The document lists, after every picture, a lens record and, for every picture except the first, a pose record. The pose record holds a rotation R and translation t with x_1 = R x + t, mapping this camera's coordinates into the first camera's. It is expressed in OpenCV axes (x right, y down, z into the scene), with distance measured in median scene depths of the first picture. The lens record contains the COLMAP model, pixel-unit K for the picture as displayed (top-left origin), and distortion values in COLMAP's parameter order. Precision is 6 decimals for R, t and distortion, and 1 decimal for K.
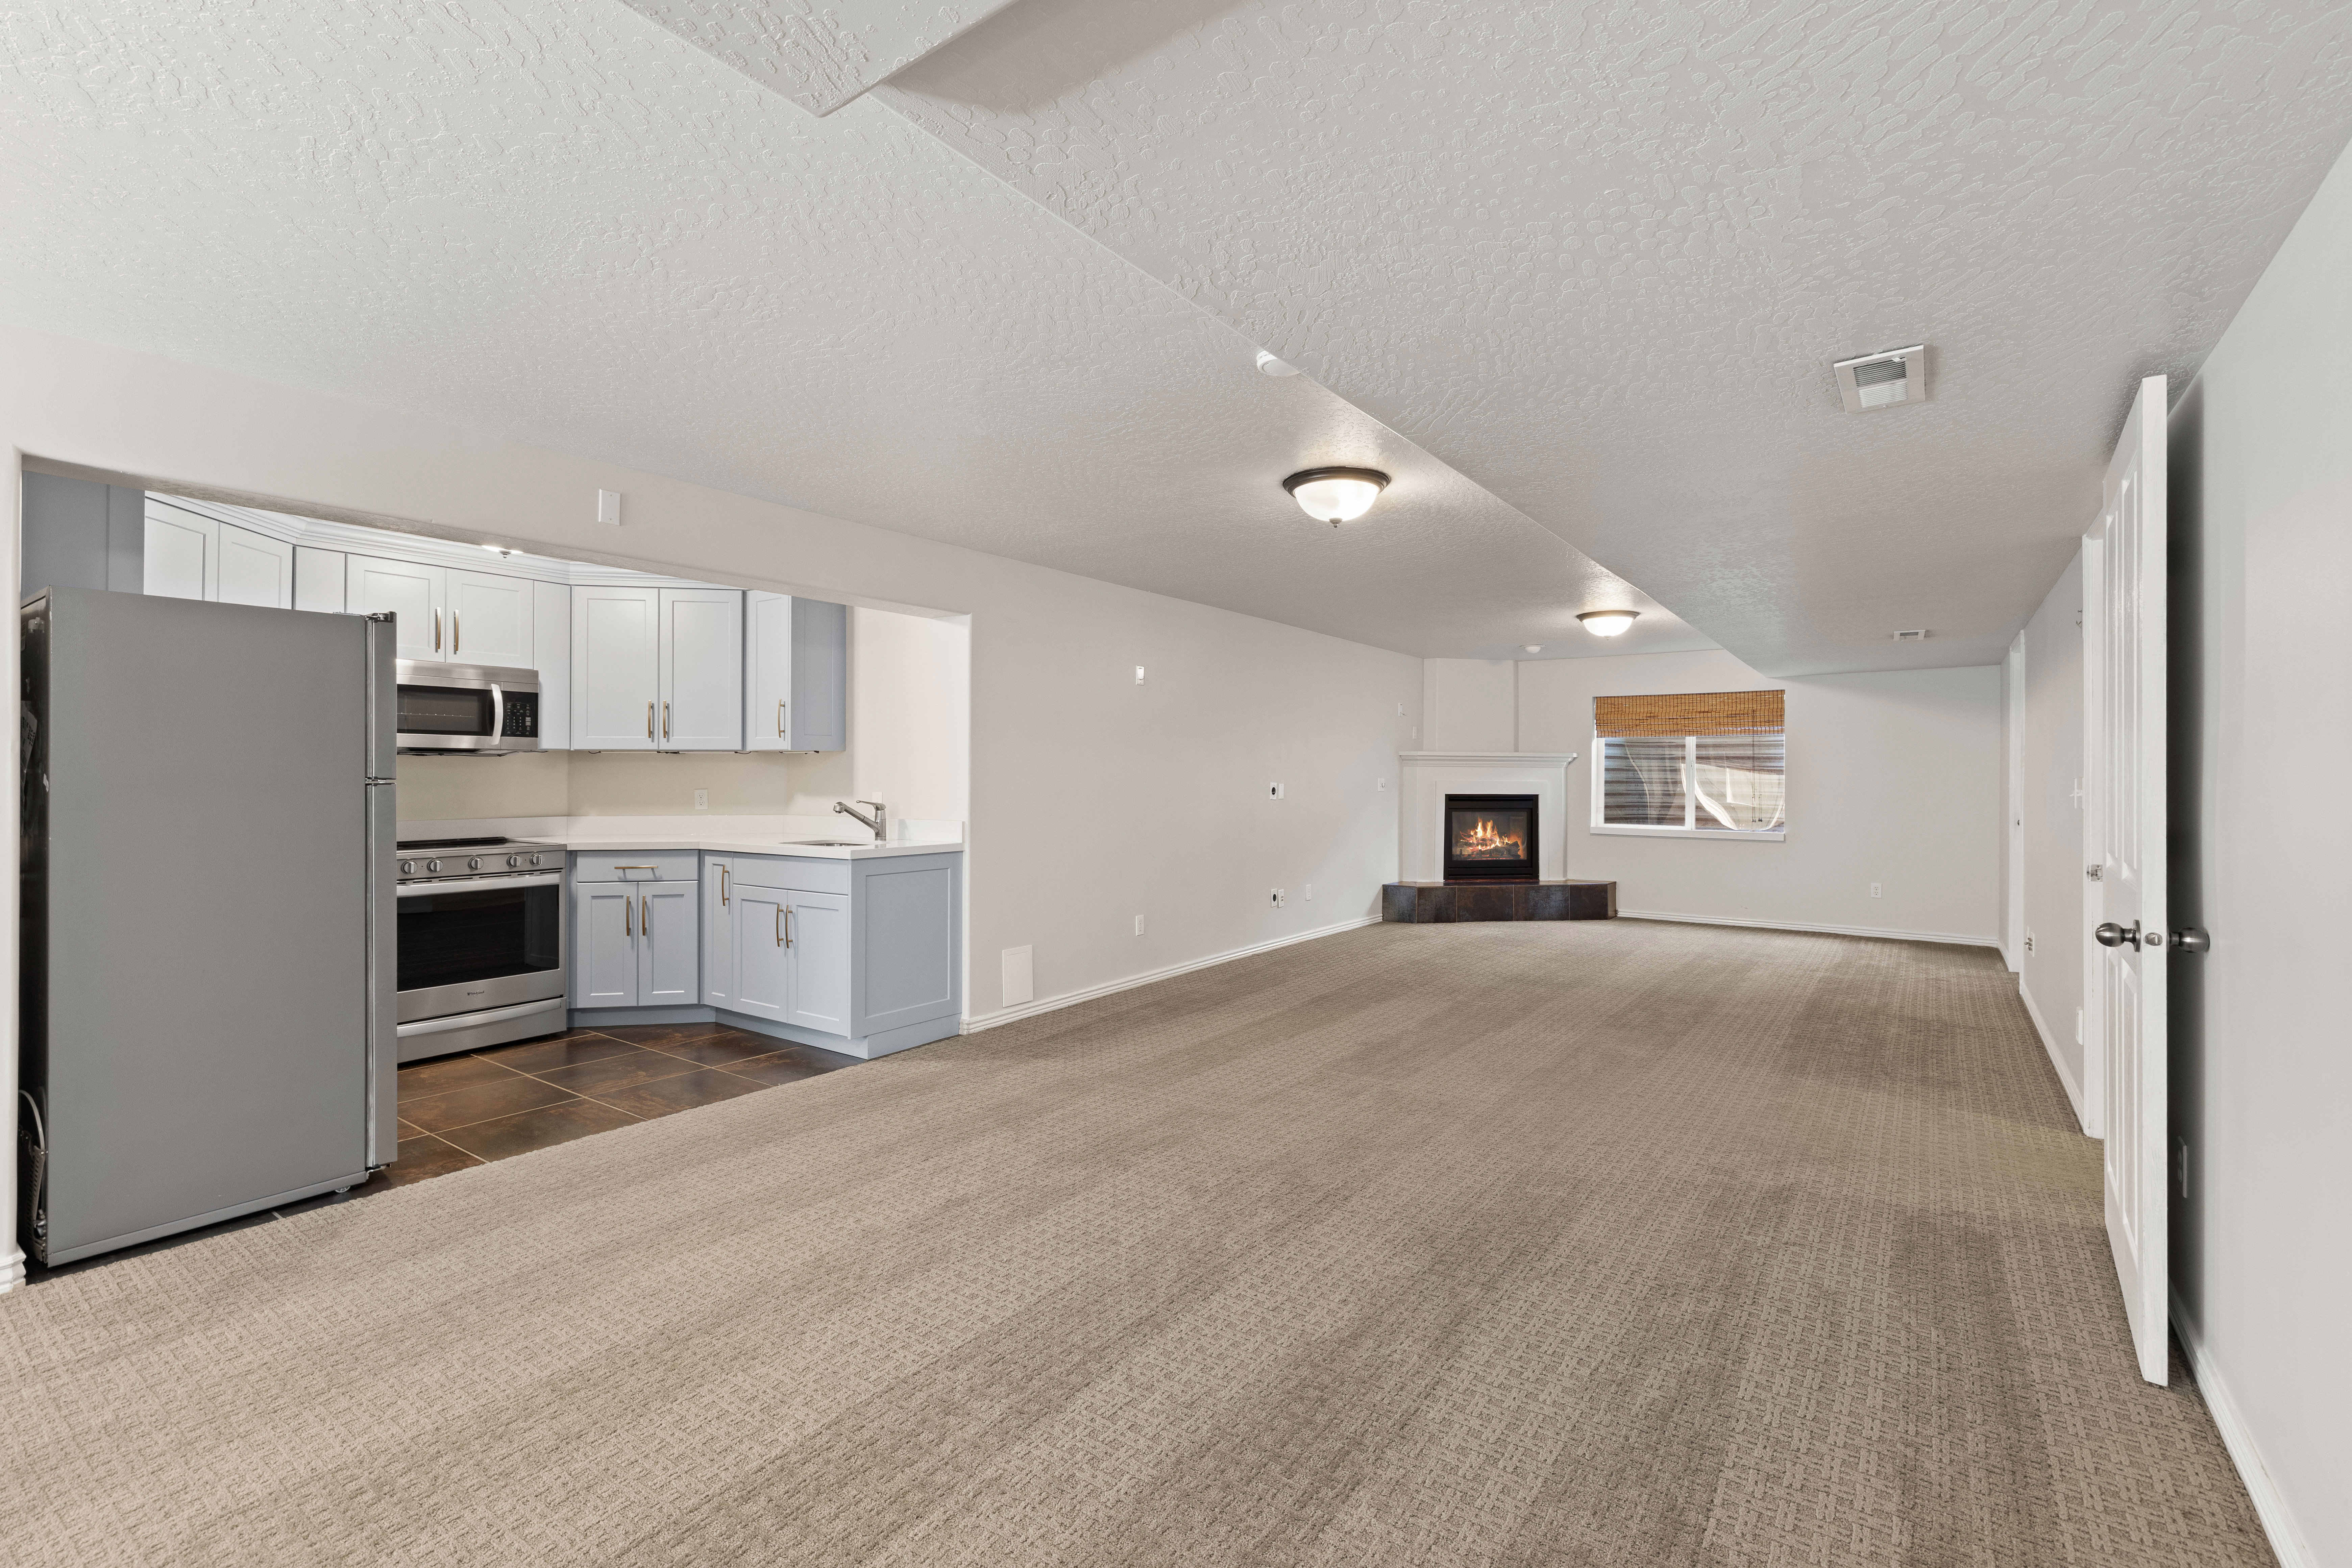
lens RADIAL K [[1025.6, 0, 1177.0], [0, 1025.6, 772.0], [0, 0, 1]] dist [0.001585, -0.000034]
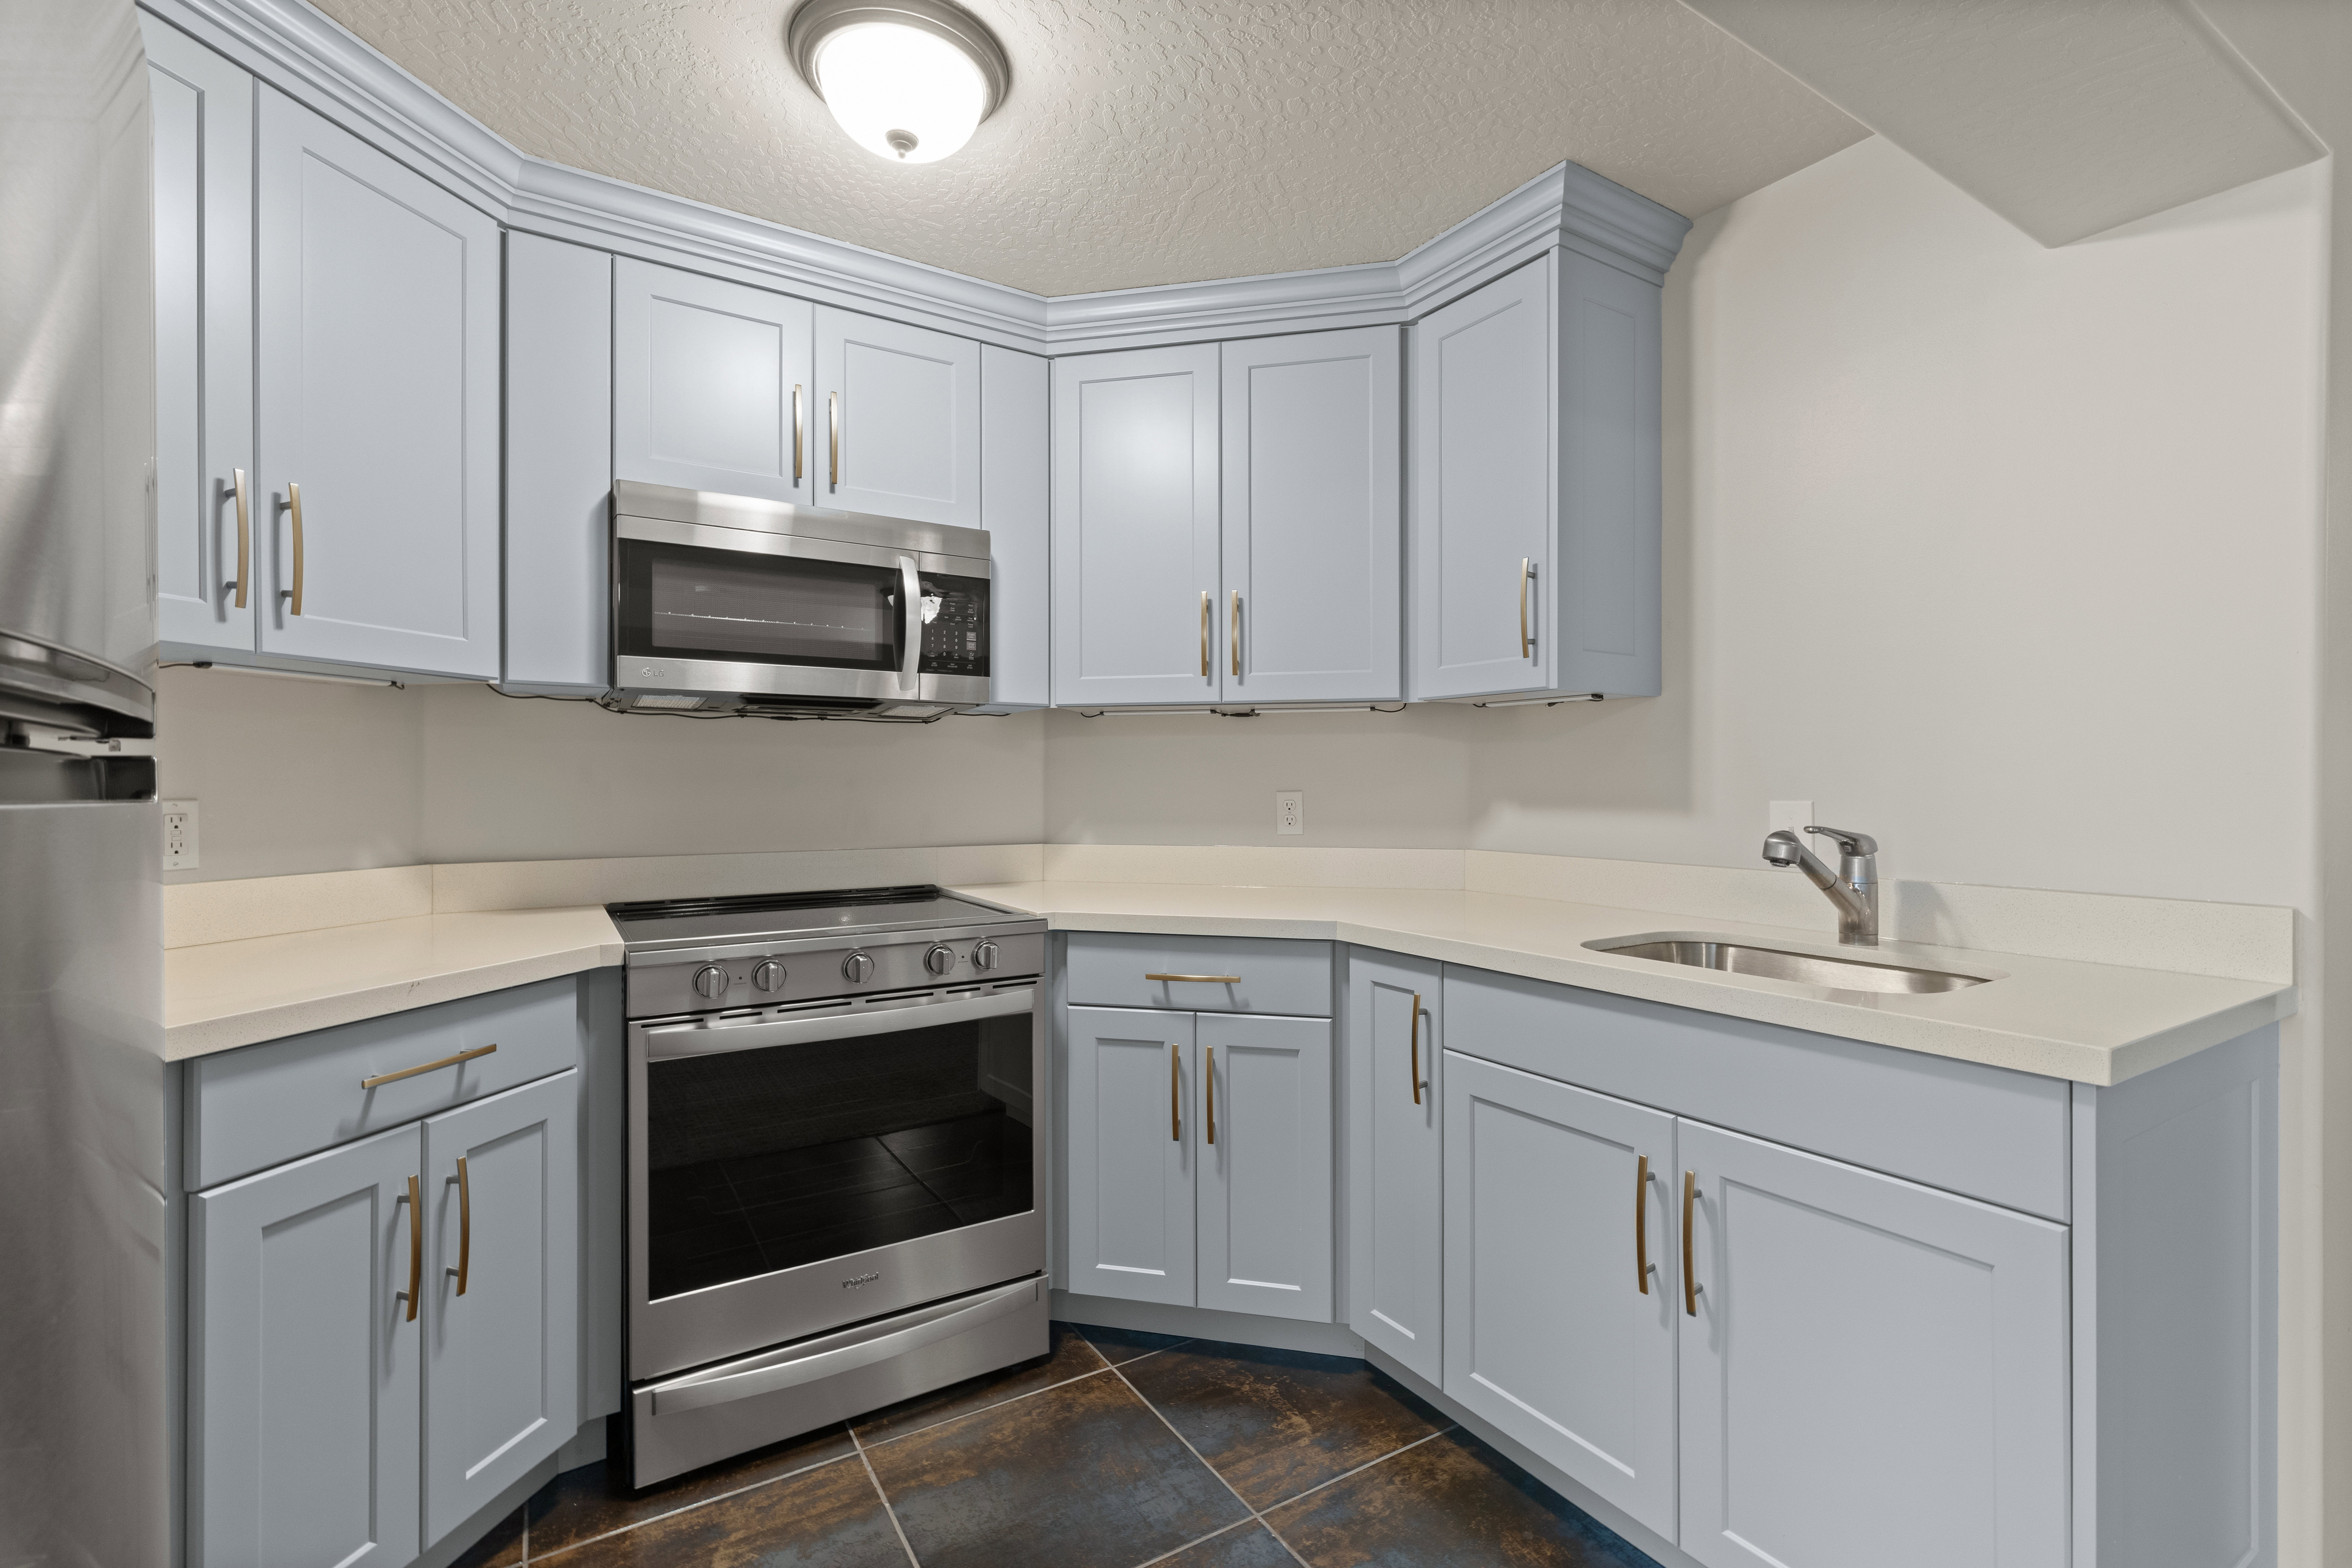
lens RADIAL K [[1025.6, 0, 1173.2], [0, 1025.6, 784.2], [0, 0, 1]] dist [0.001585, -0.000034]
pose [[0.923557, 0.000469, -0.383461, -0.373623], [0.002260, 0.999975, 0.006666, 0.011556], [0.383454, -0.007023, 0.923533, 0.611482]]
